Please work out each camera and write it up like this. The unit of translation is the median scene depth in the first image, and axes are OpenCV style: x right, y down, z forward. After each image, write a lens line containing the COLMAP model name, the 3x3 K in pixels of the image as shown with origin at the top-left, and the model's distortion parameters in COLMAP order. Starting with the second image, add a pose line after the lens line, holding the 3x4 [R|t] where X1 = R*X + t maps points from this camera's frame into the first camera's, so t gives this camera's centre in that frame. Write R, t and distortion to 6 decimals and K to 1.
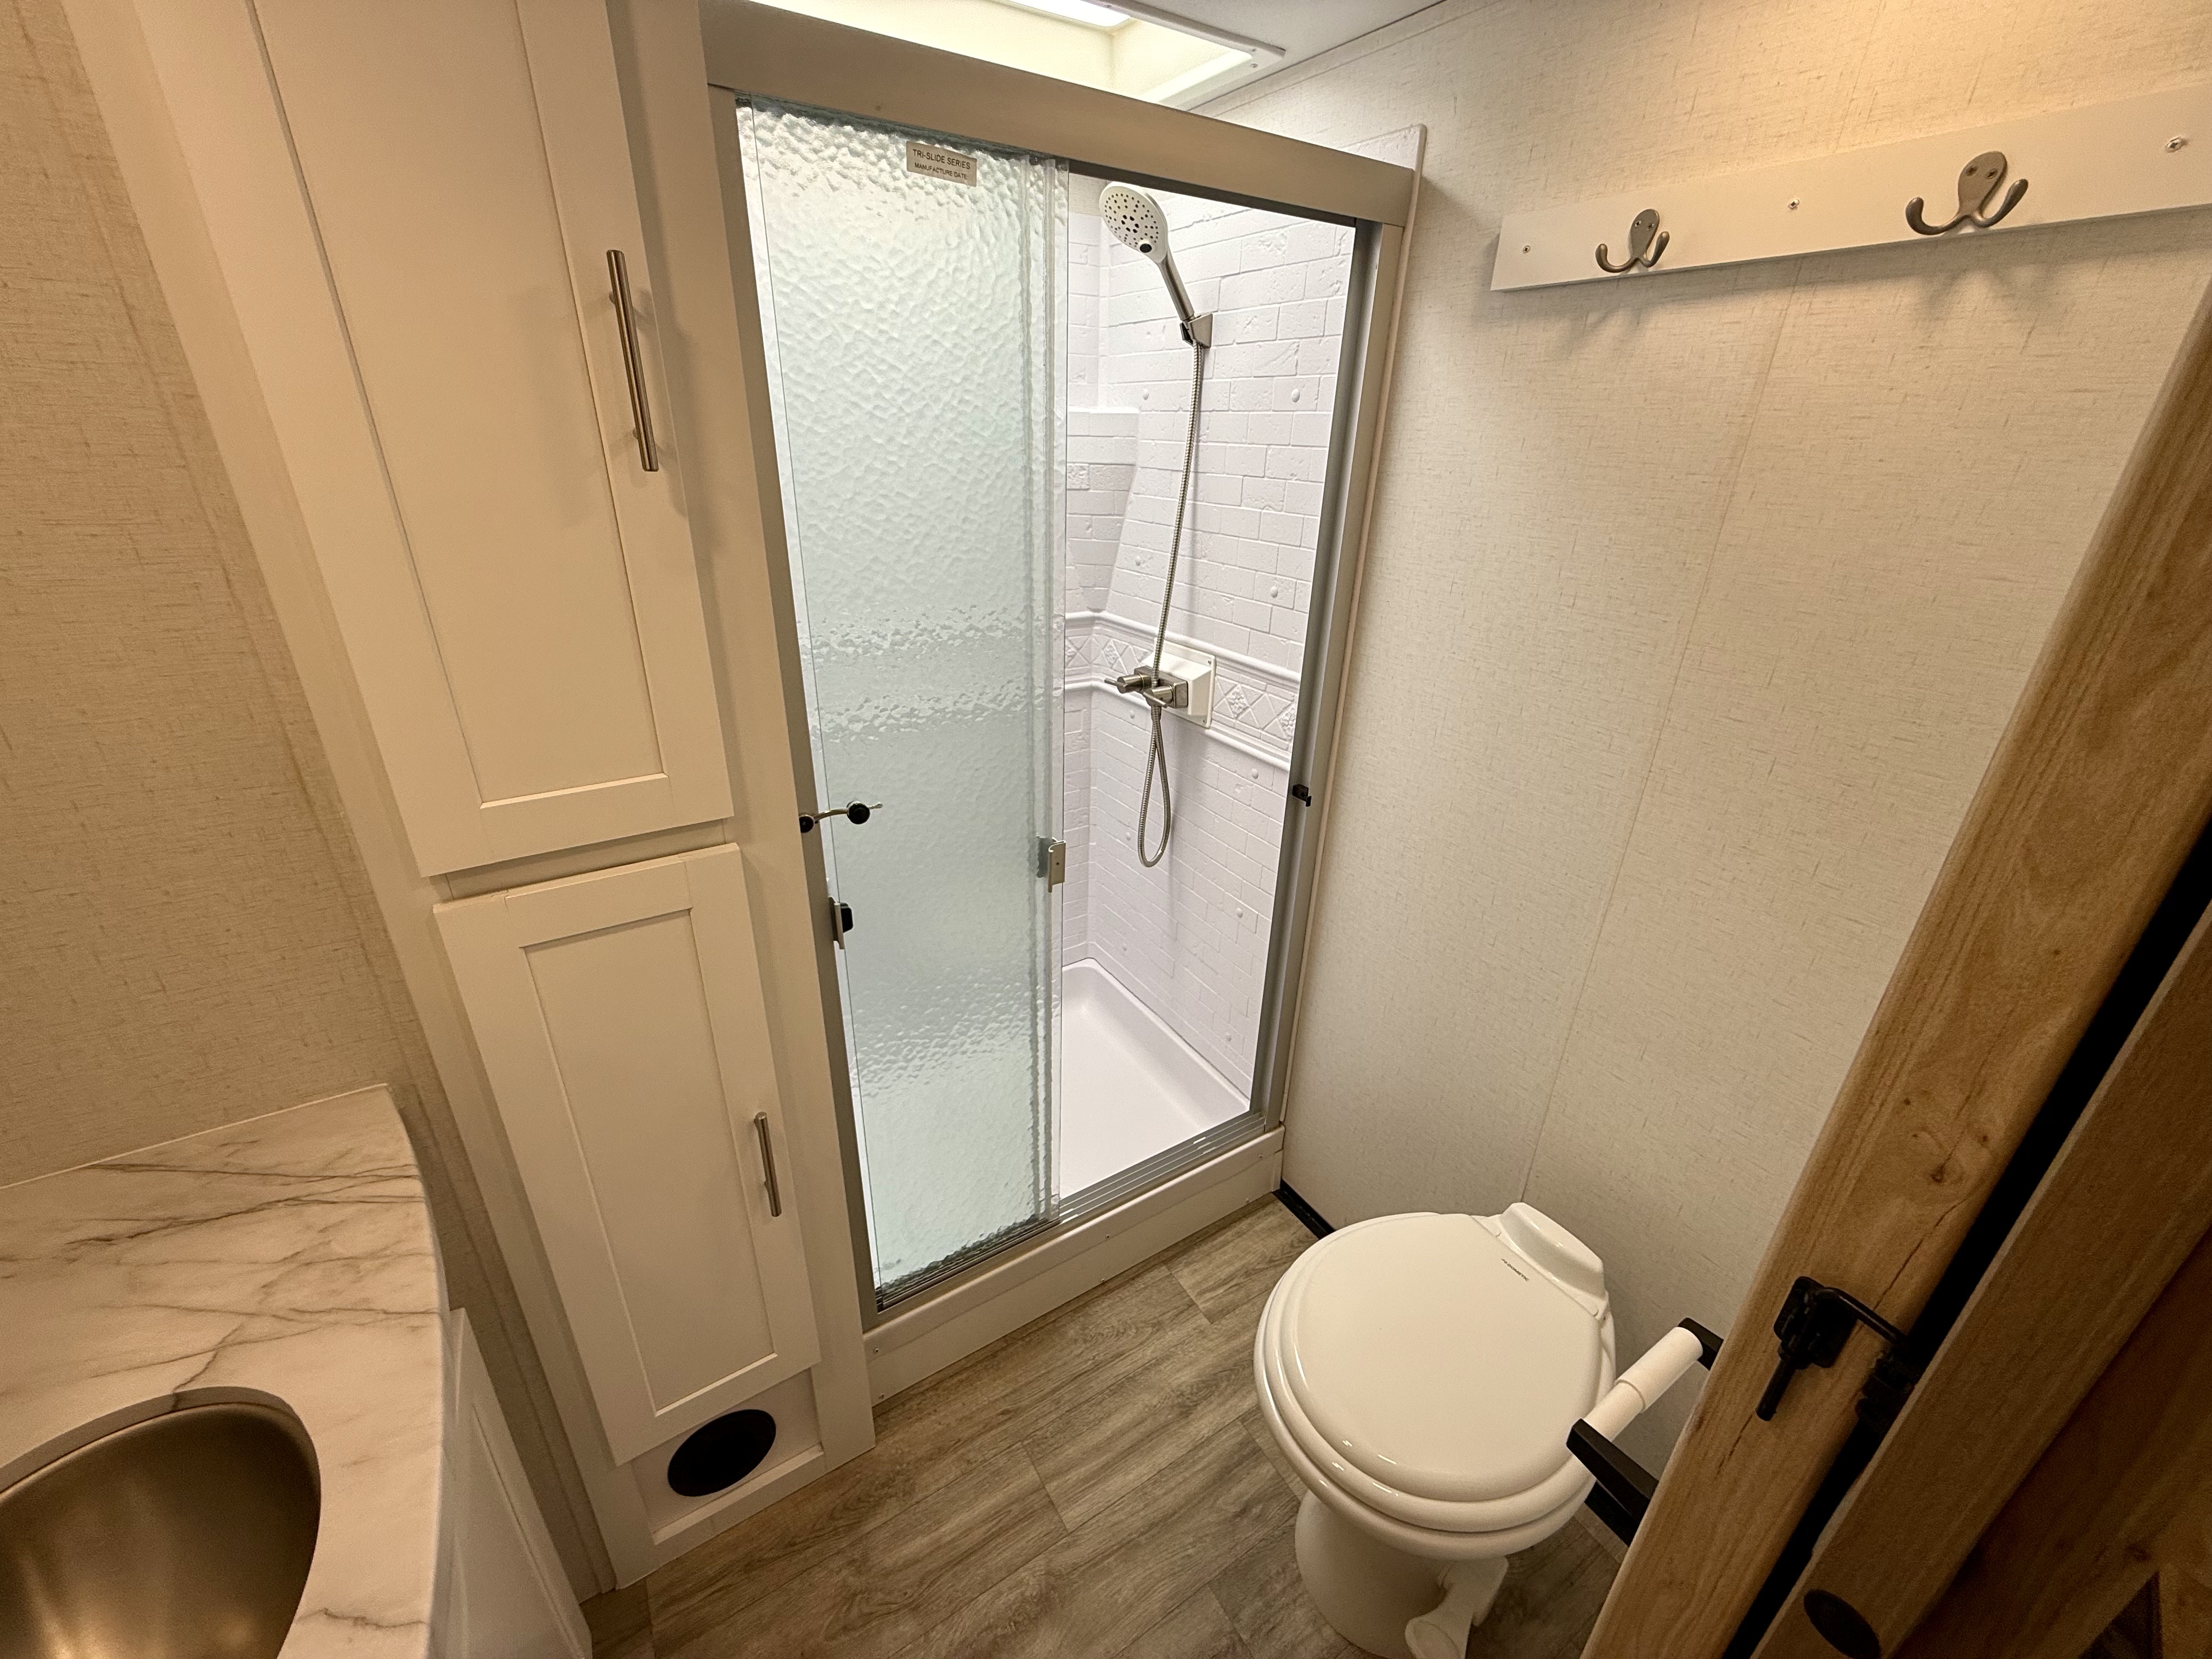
lens RADIAL K [[881.0, 0, 1108.4], [0, 881.0, 829.7], [0, 0, 1]] dist [0.001881, 0.000084]
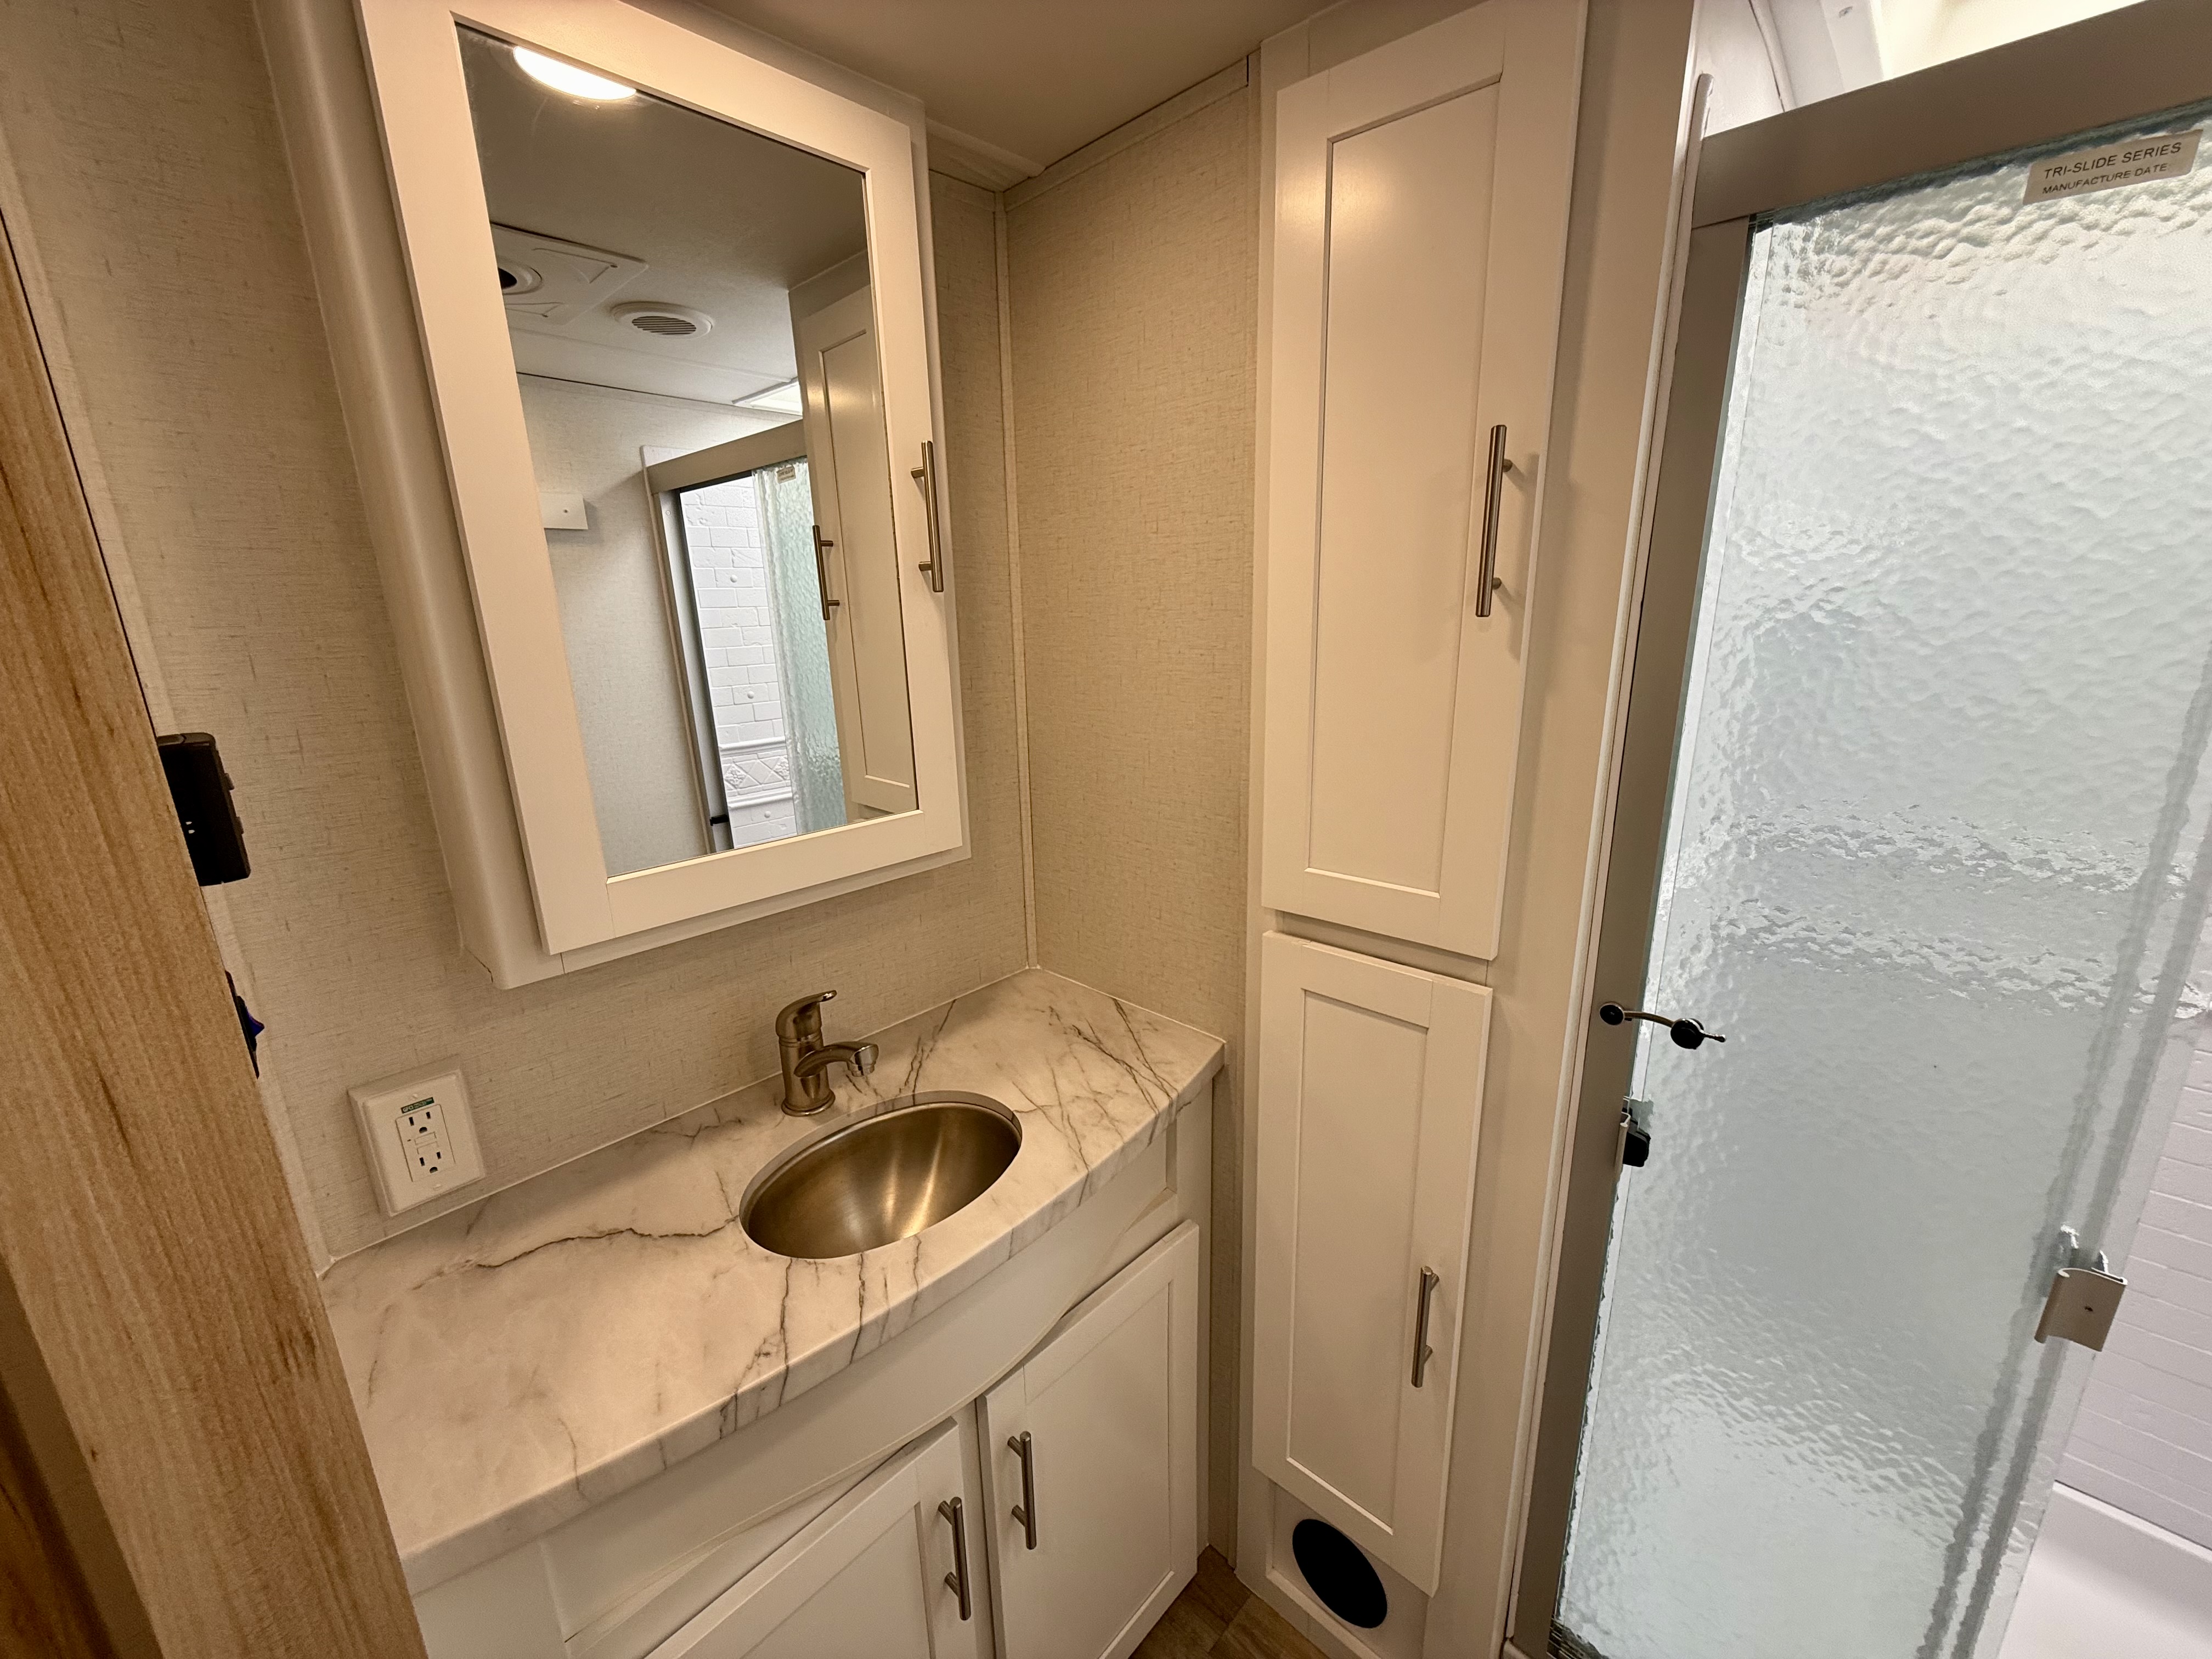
lens RADIAL K [[881.0, 0, 1110.2], [0, 881.0, 831.8], [0, 0, 1]] dist [0.001881, 0.000084]
pose [[0.246918, 0.216423, -0.944560, 0.384891], [-0.371058, 0.921566, 0.114156, -0.109955], [0.895180, 0.322300, 0.307856, 0.319117]]
